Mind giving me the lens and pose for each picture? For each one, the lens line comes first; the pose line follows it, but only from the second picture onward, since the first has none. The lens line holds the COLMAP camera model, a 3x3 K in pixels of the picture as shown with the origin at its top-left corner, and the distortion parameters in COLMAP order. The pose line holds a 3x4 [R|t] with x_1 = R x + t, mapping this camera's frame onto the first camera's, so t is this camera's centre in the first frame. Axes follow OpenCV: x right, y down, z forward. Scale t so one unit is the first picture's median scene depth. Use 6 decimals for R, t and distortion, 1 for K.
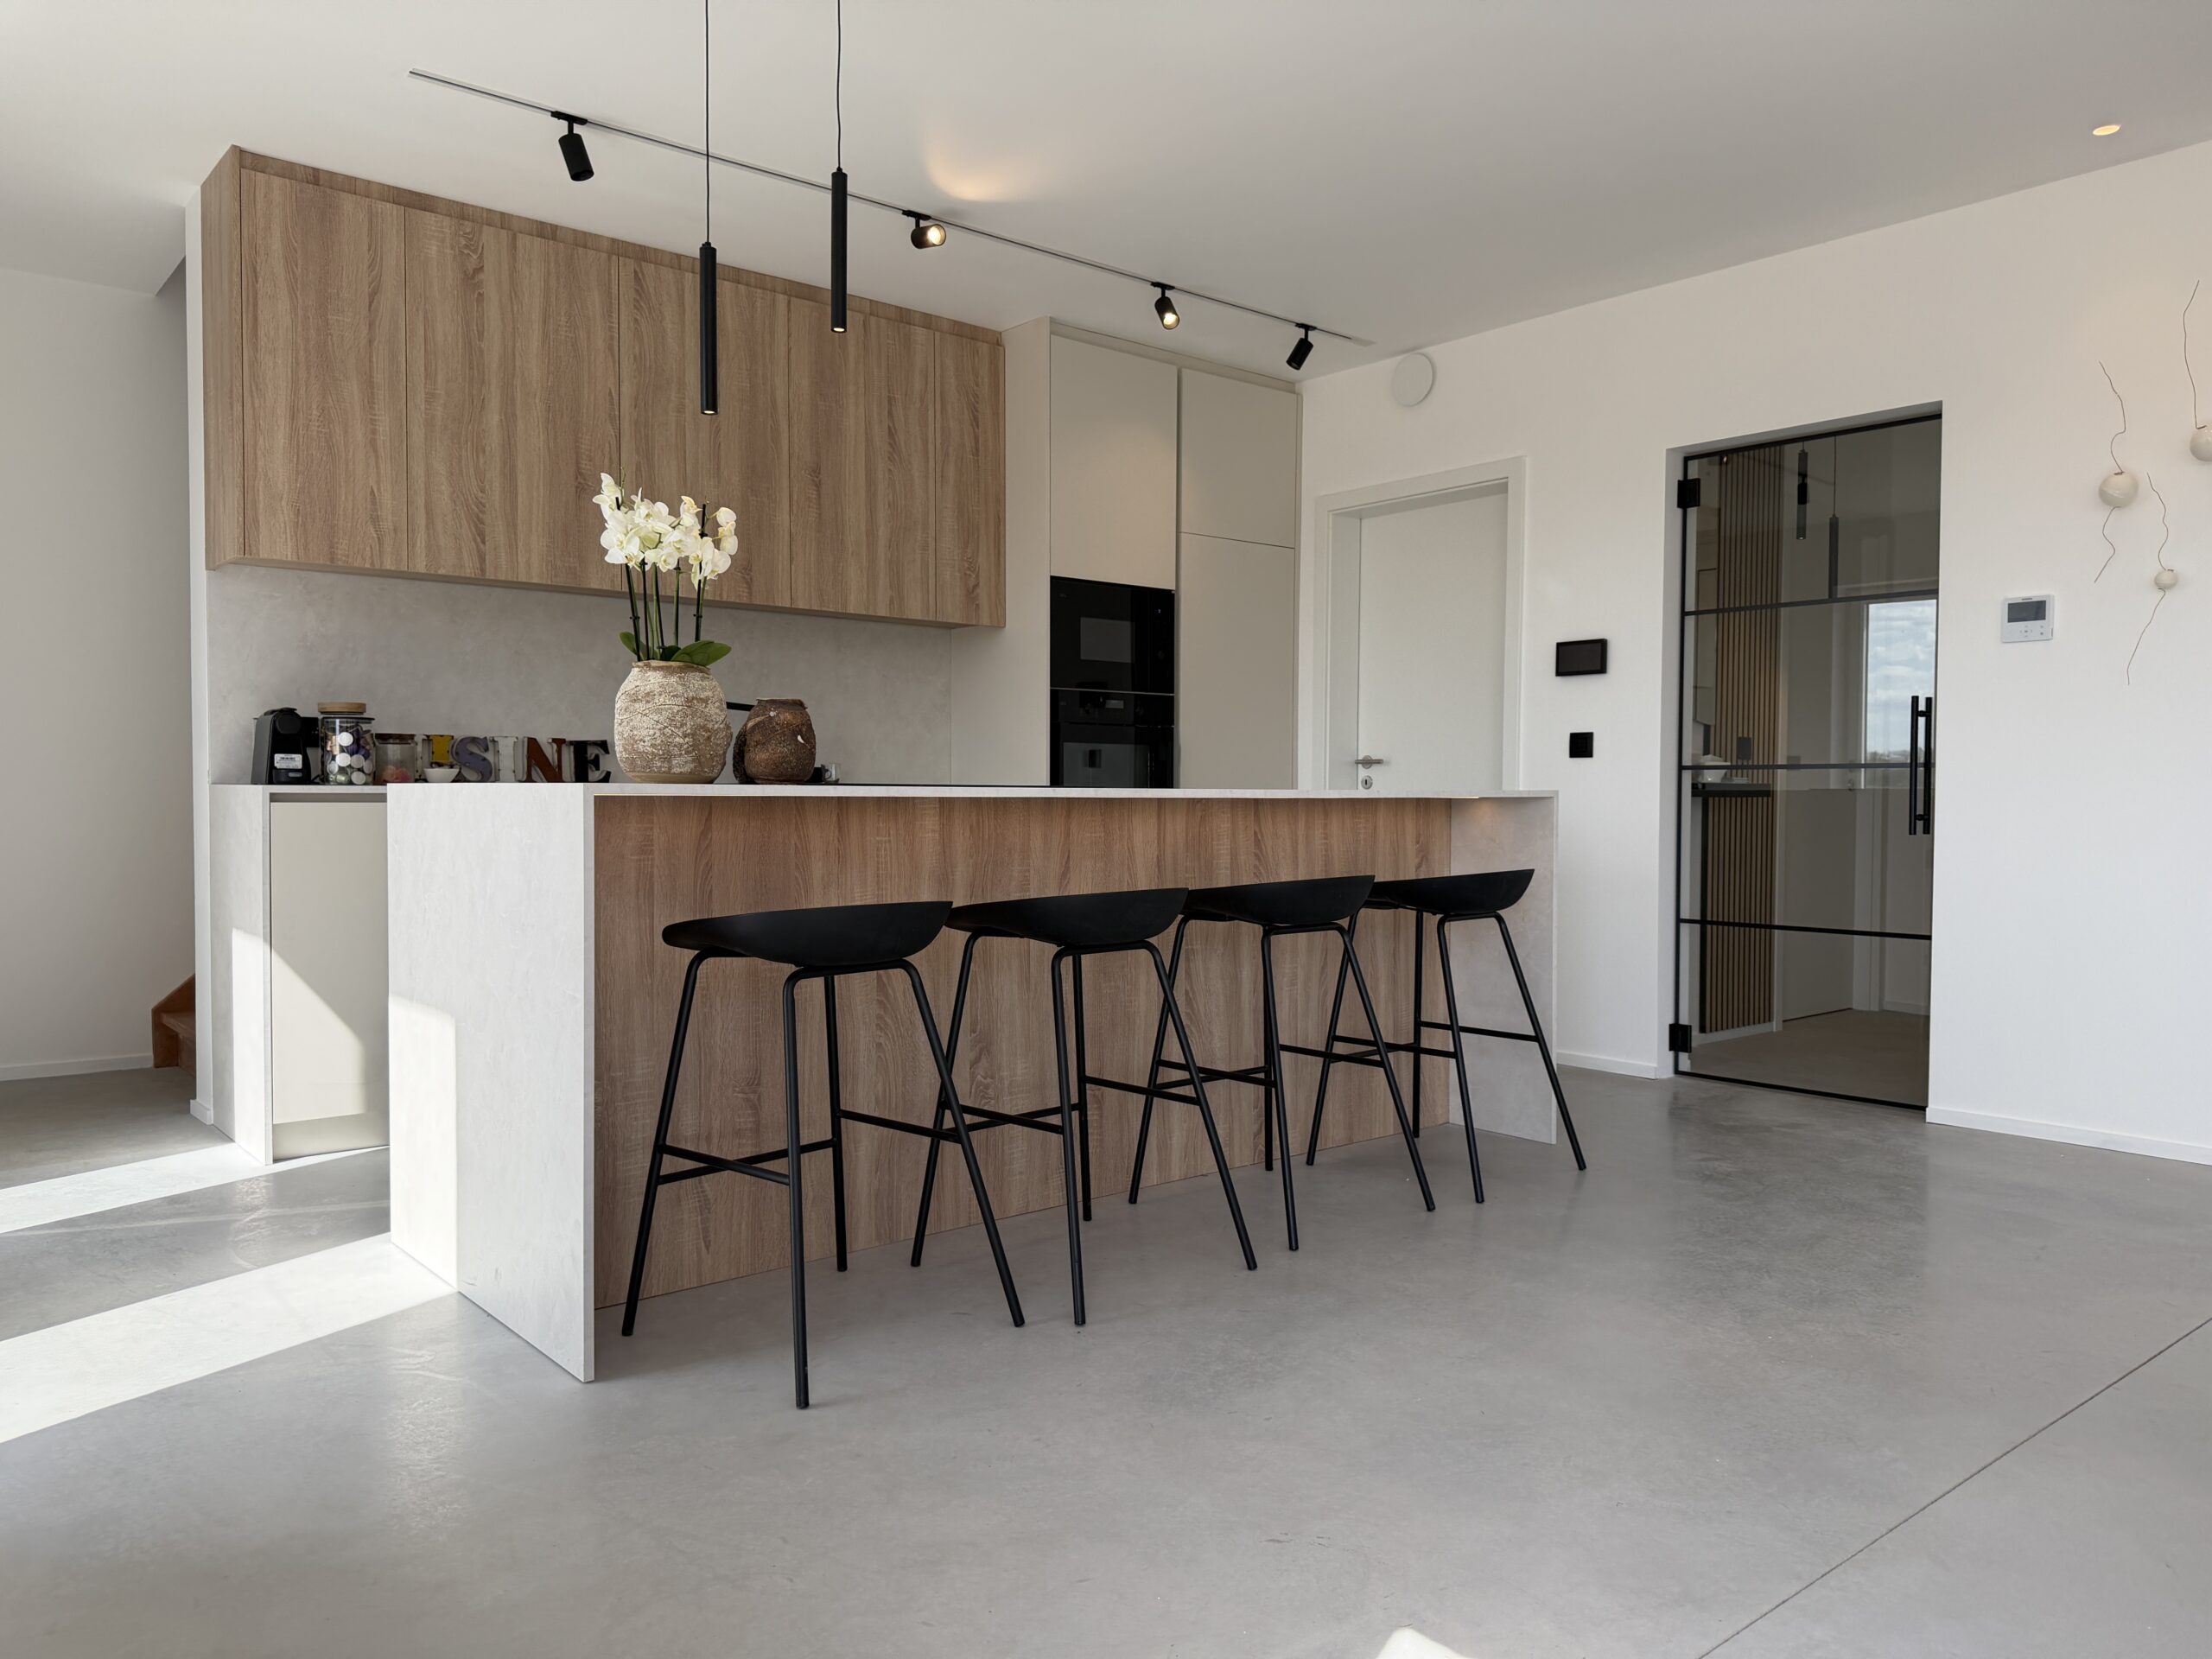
lens RADIAL K [[1536.6, 0, 1107.0], [0, 1536.6, 833.9], [0, 0, 1]] dist [0.129862, -0.177685]
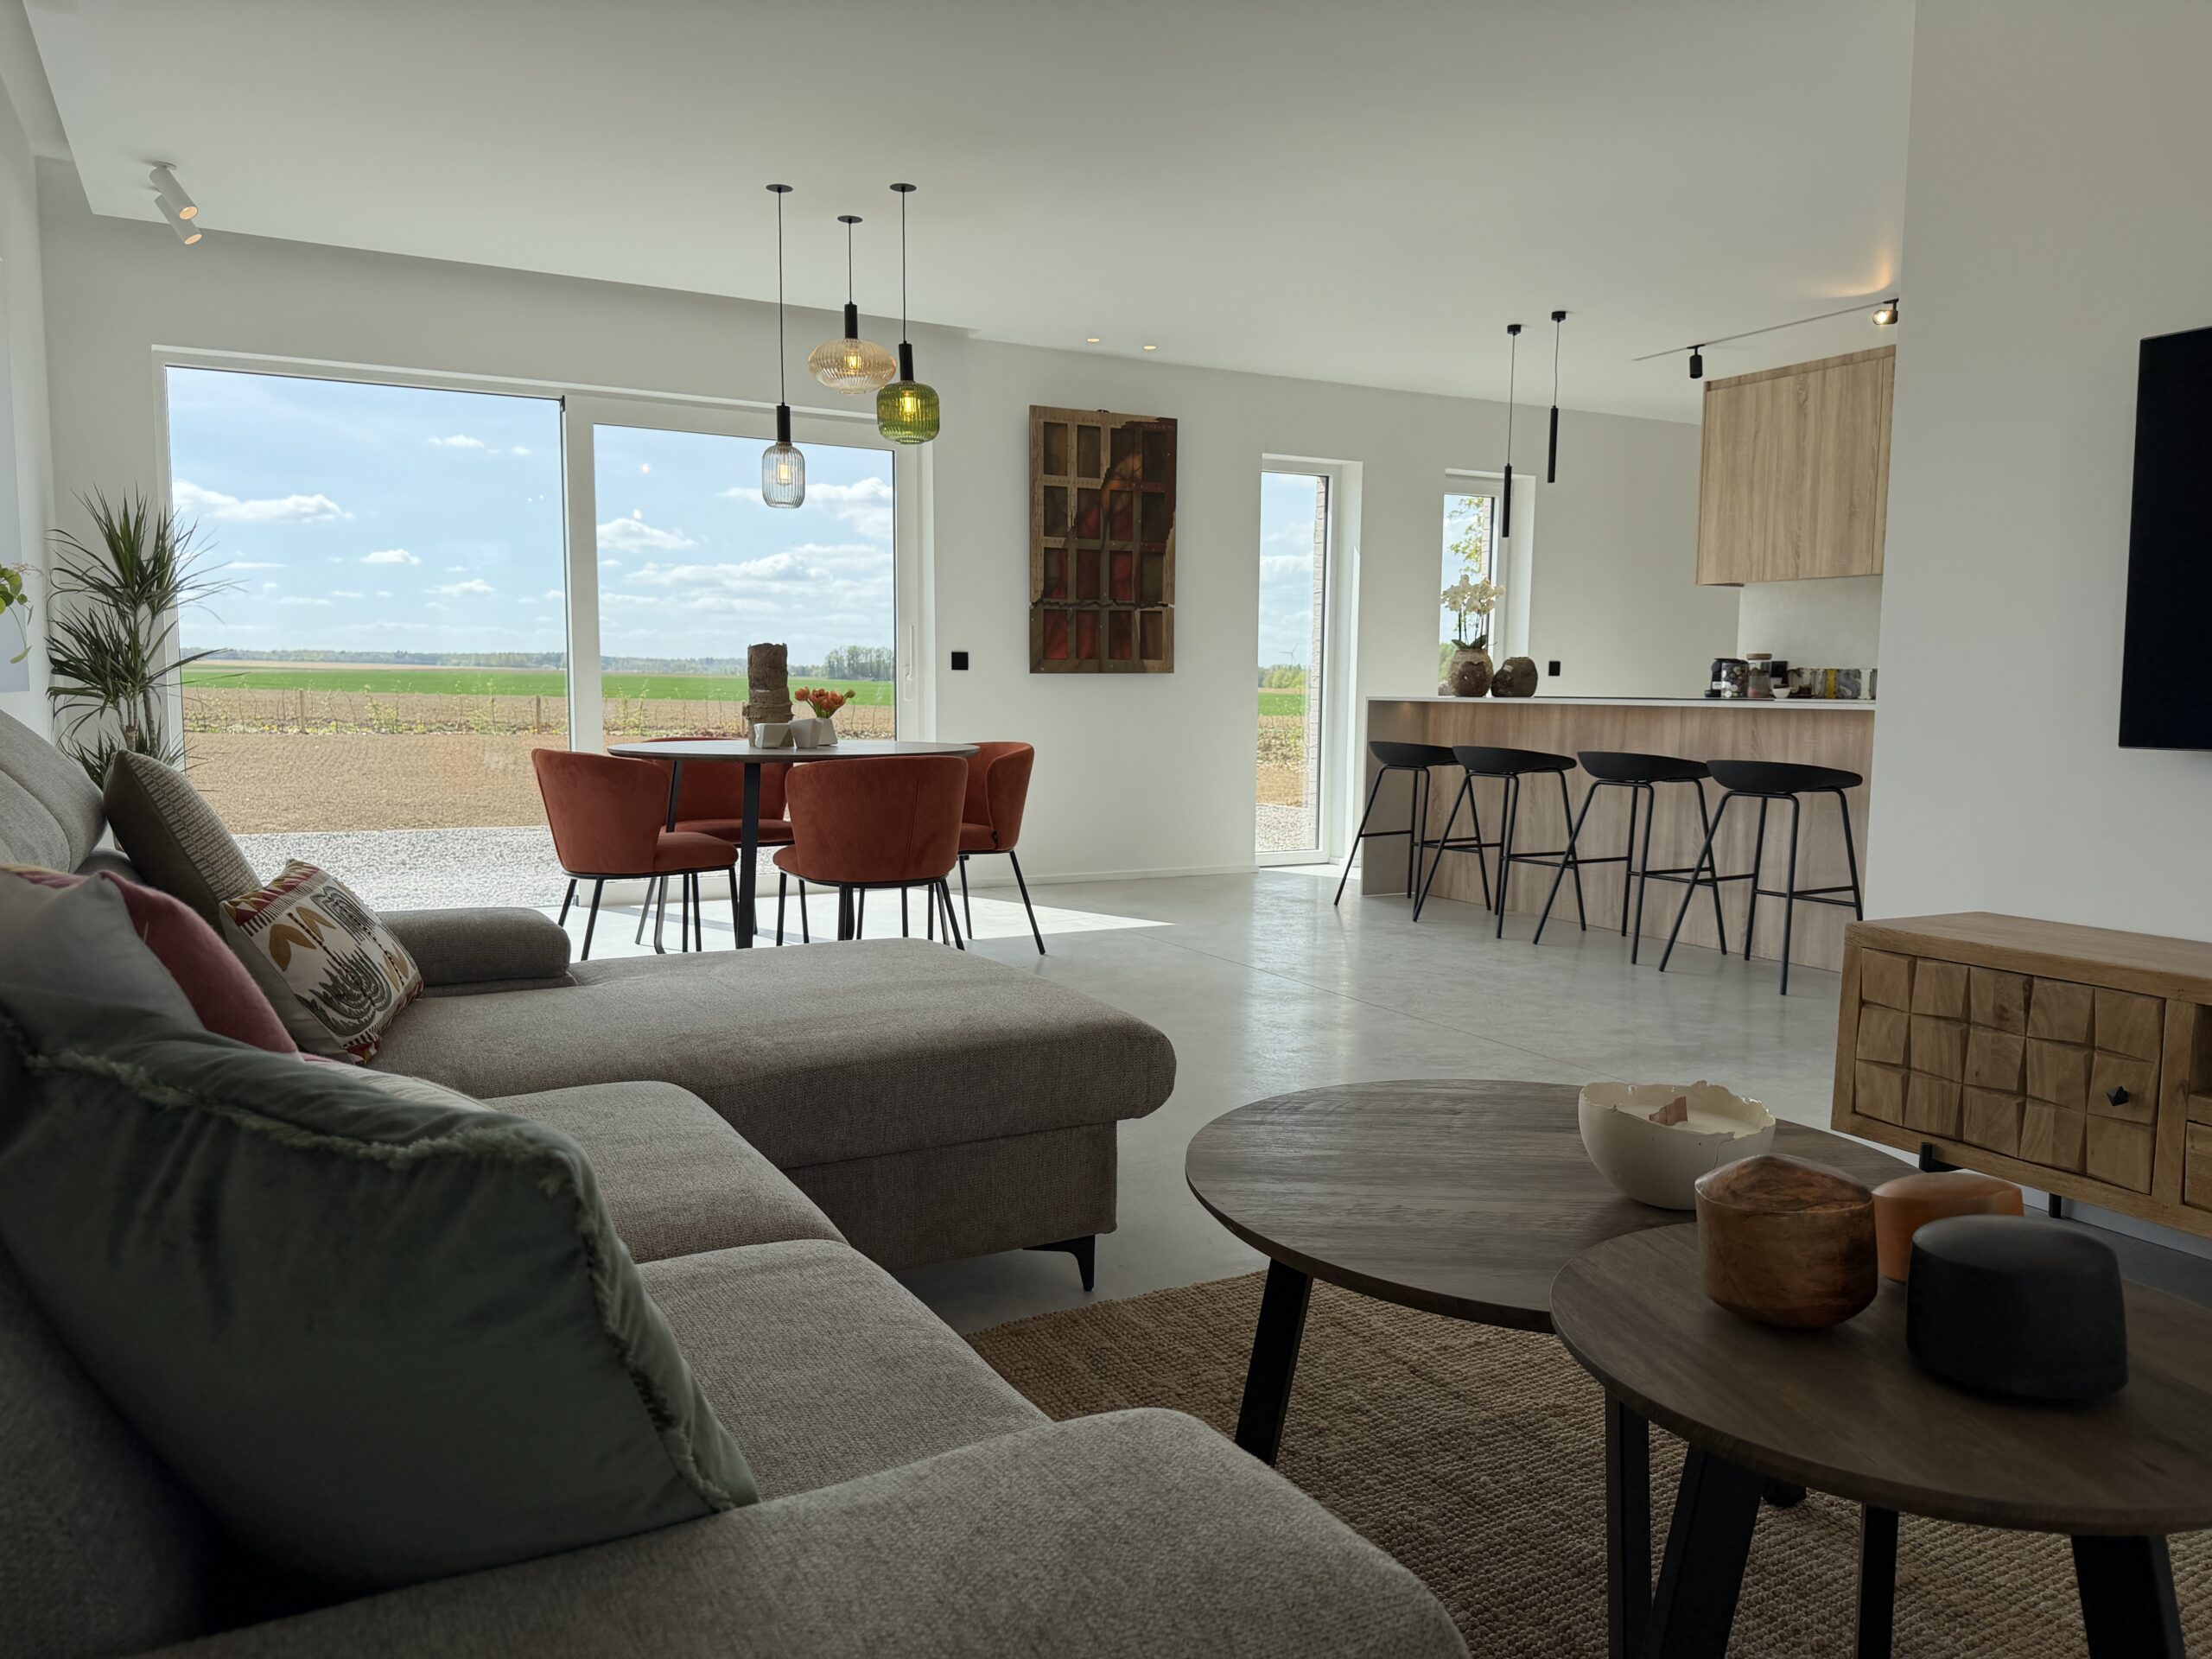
lens RADIAL K [[1558.9, 0, 1084.8], [0, 1558.9, 842.5], [0, 0, 1]] dist [0.138147, -0.275948]
pose [[-0.175680, 0.088335, -0.980476, 1.450264], [-0.038172, 0.994606, 0.096448, -0.011979], [0.983707, 0.054371, -0.171360, 0.527596]]
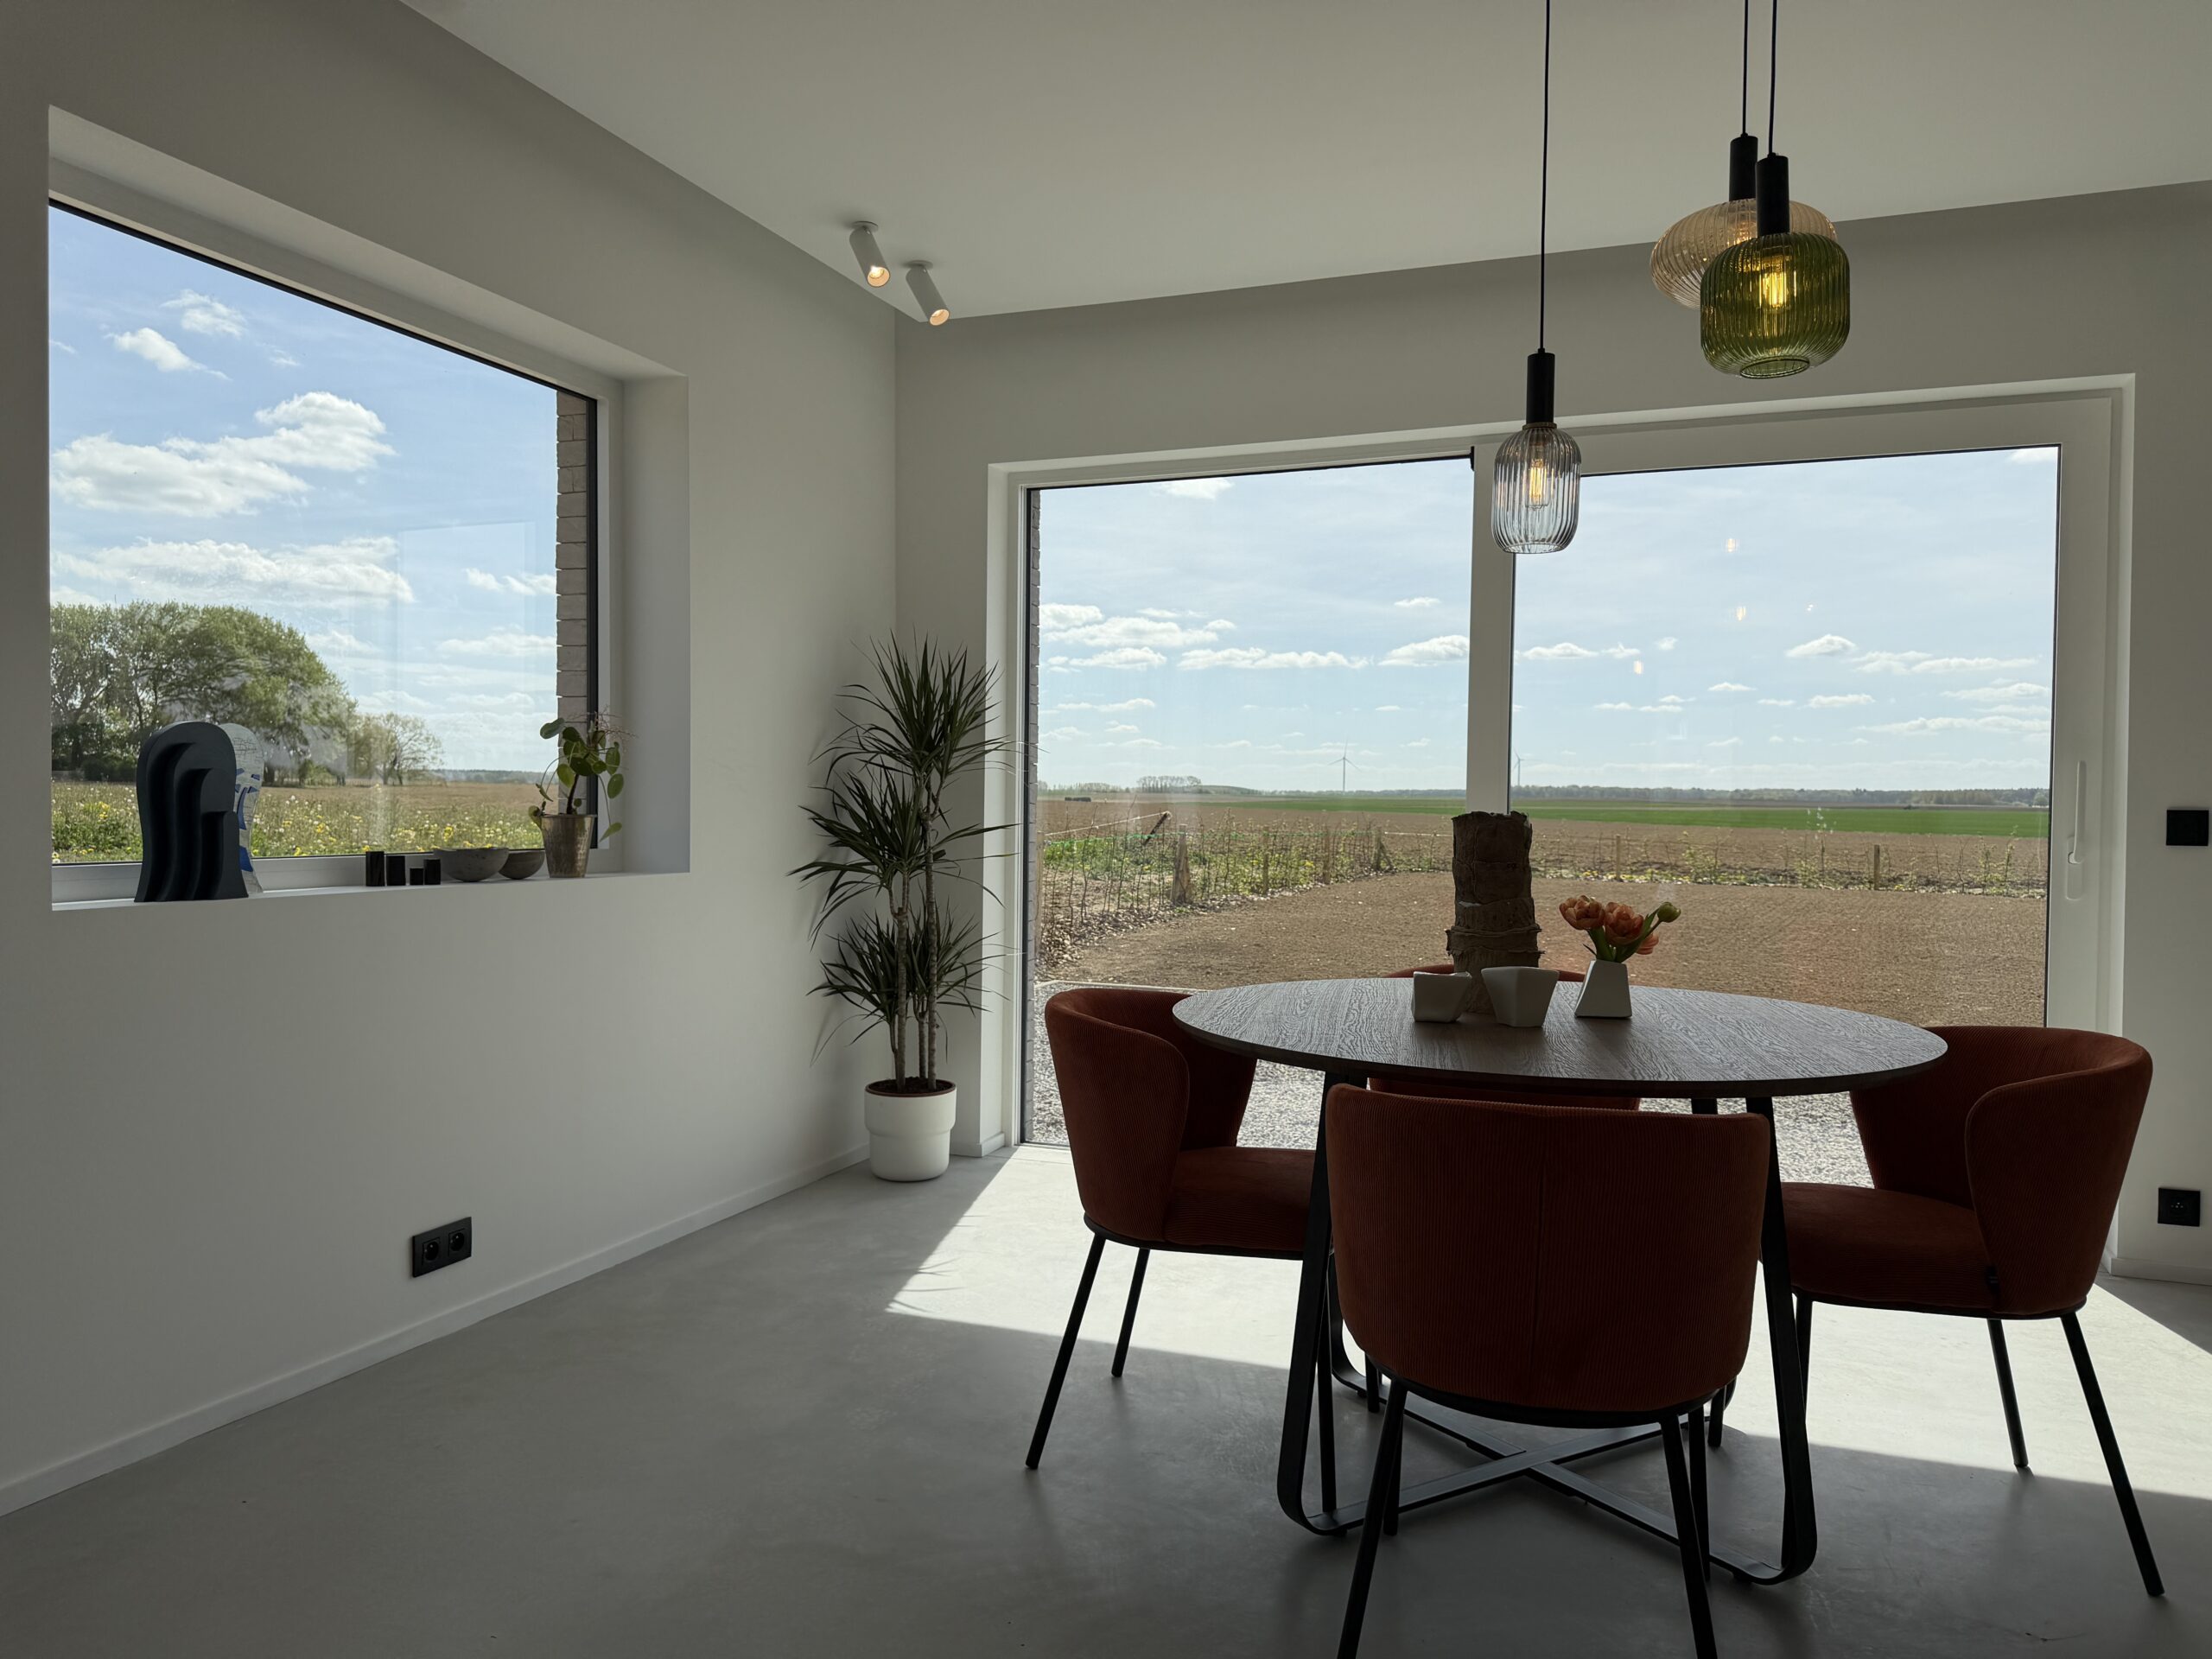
lens RADIAL K [[1536.6, 0, 1107.0], [0, 1536.6, 833.9], [0, 0, 1]] dist [0.129862, -0.177685]
pose [[-0.863506, -0.009184, -0.504256, 0.746482], [-0.033171, 0.998703, 0.038614, -0.048497], [0.503247, 0.050070, -0.862691, 0.530476]]
